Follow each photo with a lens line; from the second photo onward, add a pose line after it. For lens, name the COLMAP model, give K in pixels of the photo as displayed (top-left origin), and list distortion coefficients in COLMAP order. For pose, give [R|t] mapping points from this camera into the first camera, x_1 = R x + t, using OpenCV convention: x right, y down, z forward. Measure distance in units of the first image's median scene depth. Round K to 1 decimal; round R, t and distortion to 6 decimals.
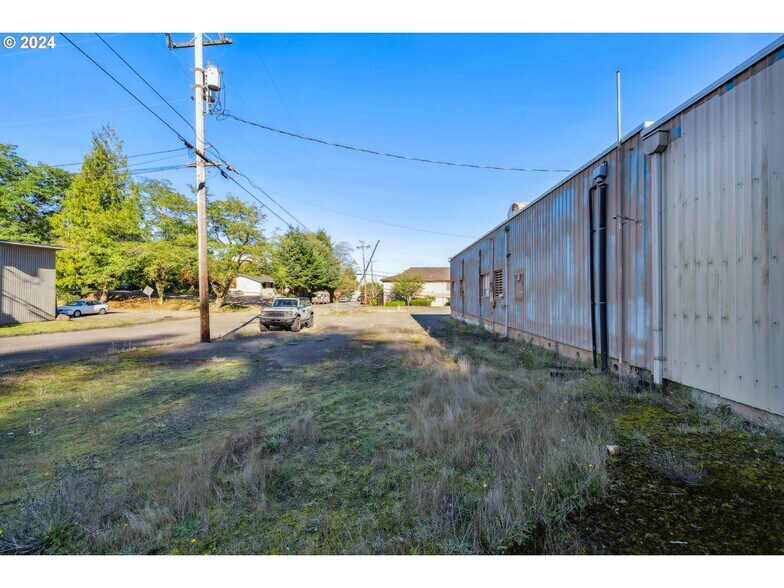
lens RADIAL K [[327.8, 0, 392.7], [0, 327.8, 293.5], [0, 0, 1]] dist [0.001232, -0.000074]
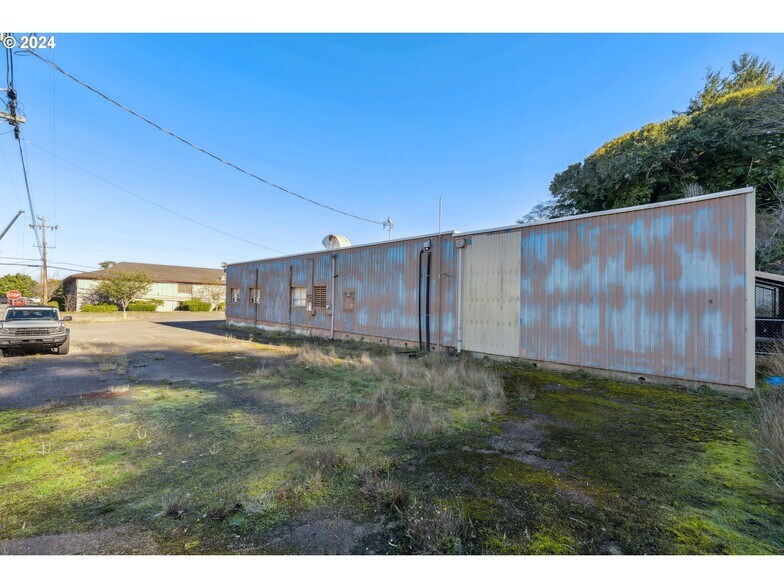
lens RADIAL K [[327.8, 0, 395.8], [0, 327.8, 298.6], [0, 0, 1]] dist [0.001232, -0.000074]
pose [[0.682755, 0.013465, 0.730523, -0.541477], [-0.019460, 0.999811, -0.000241, -0.038380], [-0.730388, -0.014051, 0.682888, -0.091253]]
